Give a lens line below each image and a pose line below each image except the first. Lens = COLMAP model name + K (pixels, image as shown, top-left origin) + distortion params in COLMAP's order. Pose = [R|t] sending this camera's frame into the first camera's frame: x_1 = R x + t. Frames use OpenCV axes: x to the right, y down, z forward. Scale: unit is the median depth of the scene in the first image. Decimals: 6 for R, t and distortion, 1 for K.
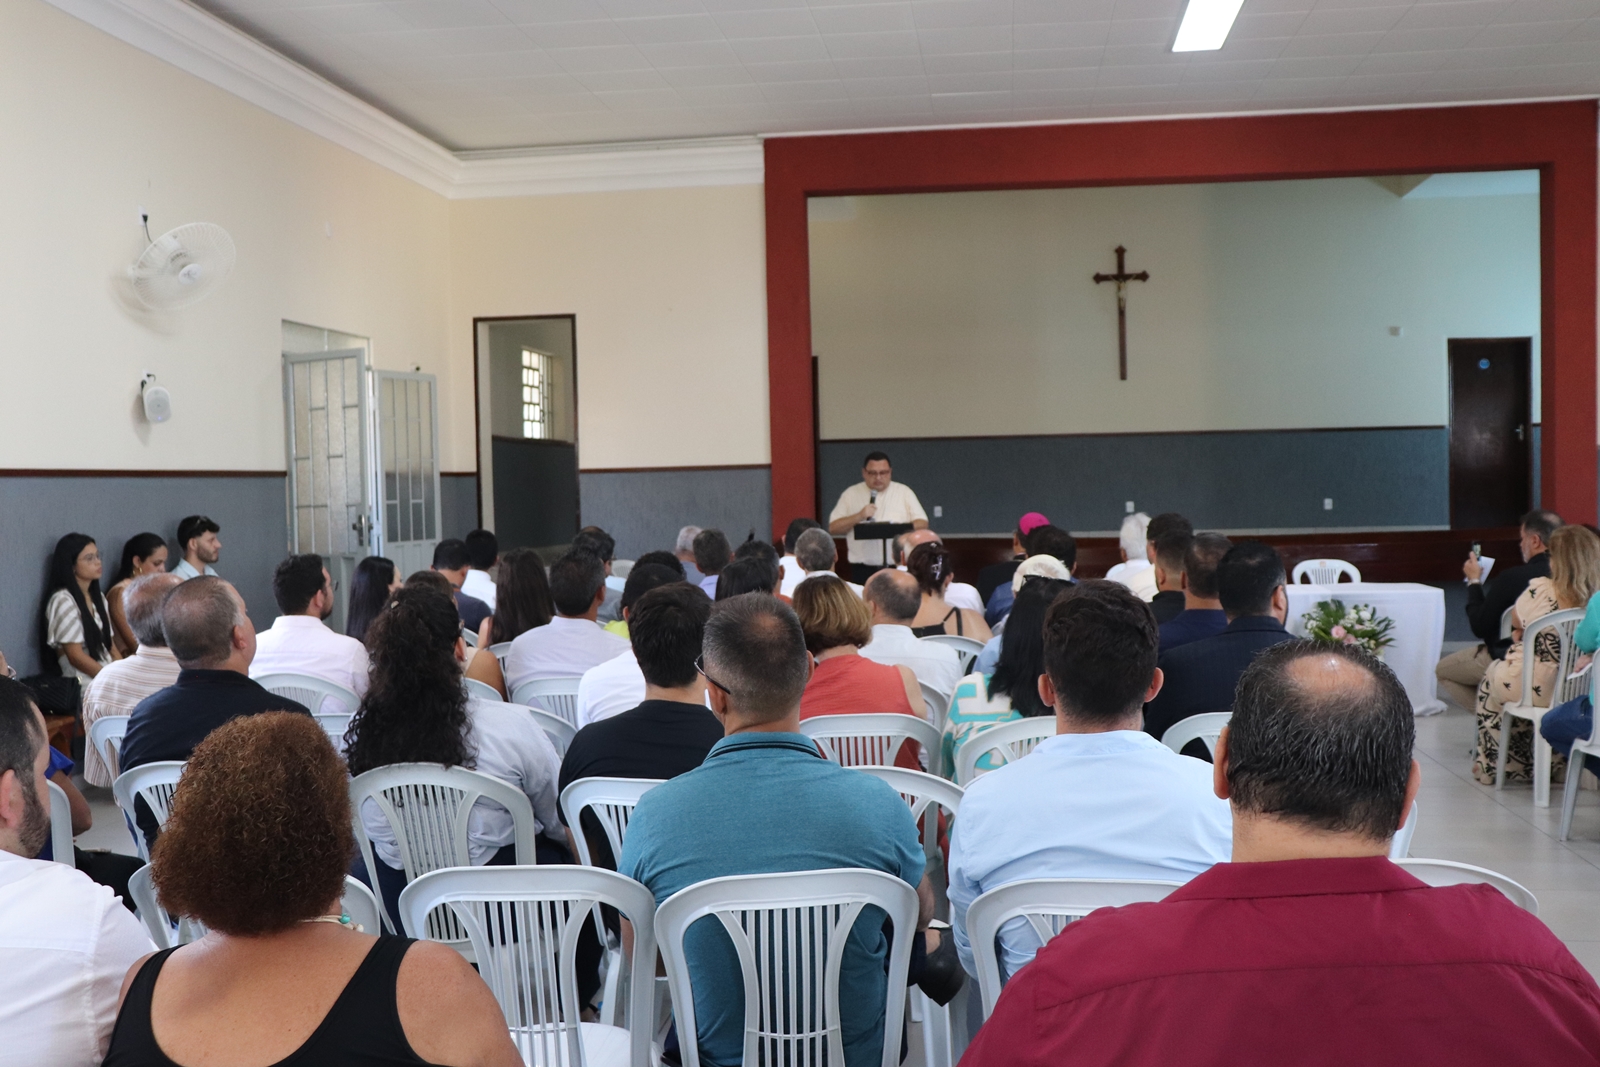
lens RADIAL K [[1604.5, 0, 800.0], [0, 1604.5, 533.5], [0, 0, 1]] dist [-0.144327, 0.000382]
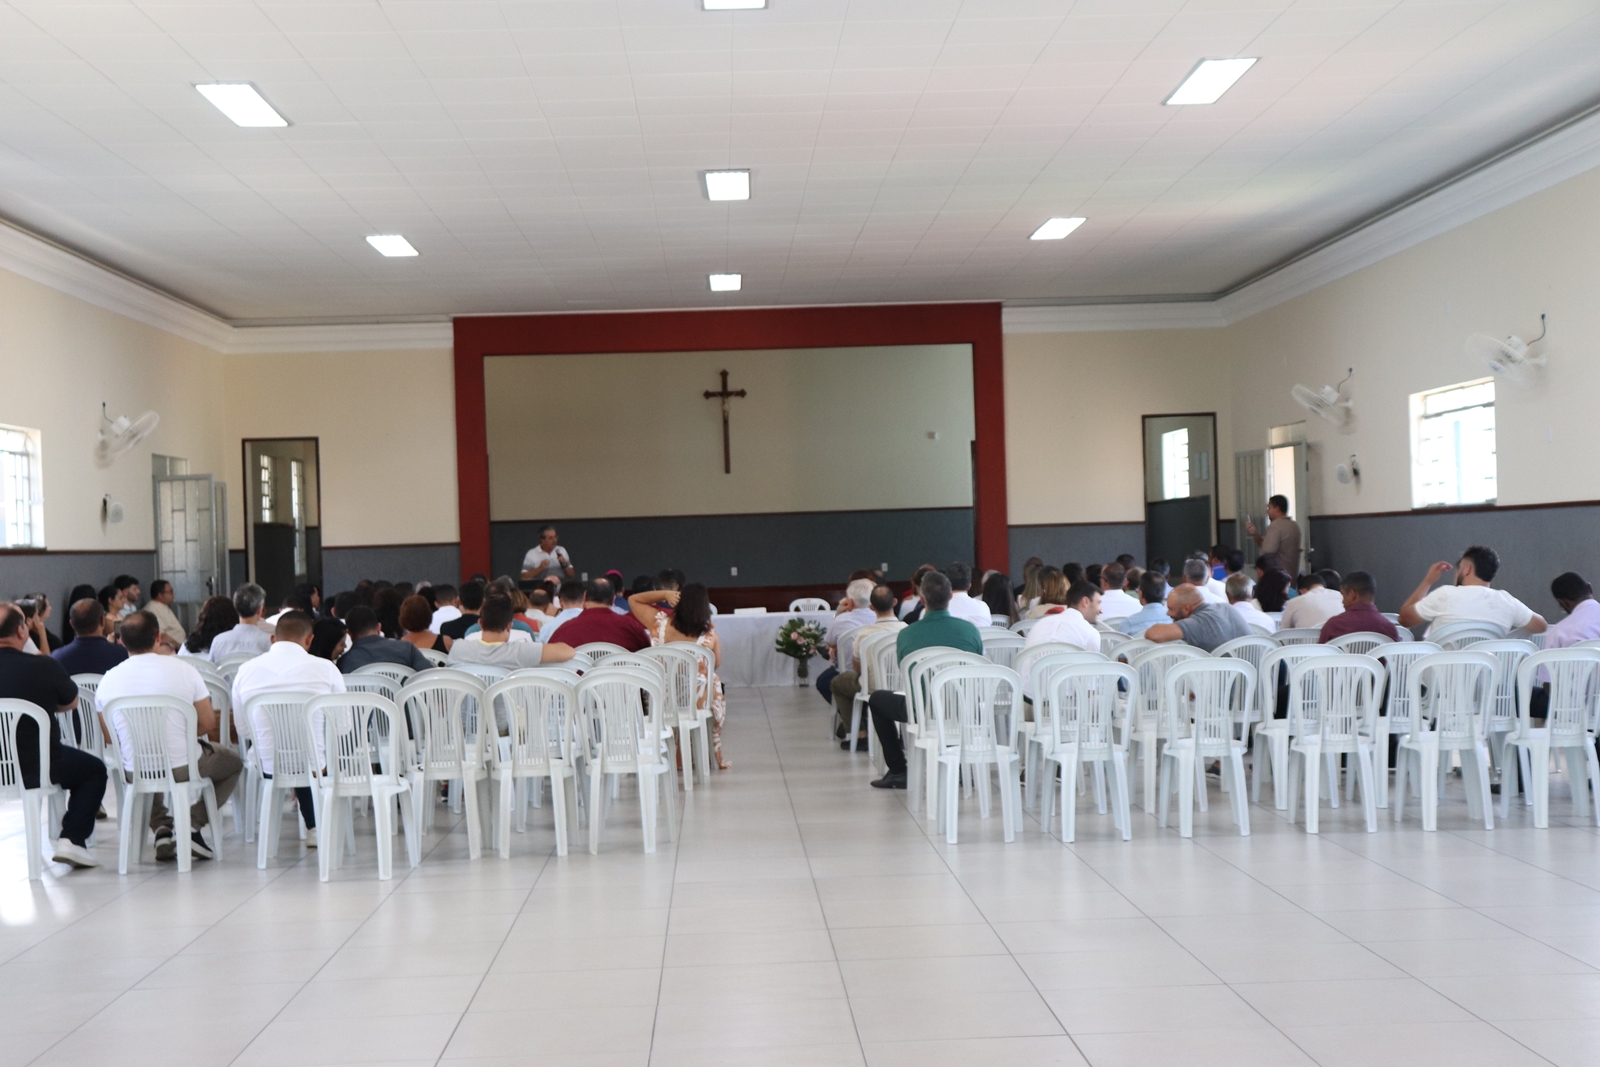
lens RADIAL K [[2286.6, 0, 800.0], [0, 2286.6, 533.5], [0, 0, 1]] dist [0.233533, 0.025744]
pose [[0.987153, -0.006442, 0.159649, -0.046118], [0.013150, 0.999073, -0.040996, 0.037835], [-0.159237, 0.042569, 0.986322, -1.087229]]
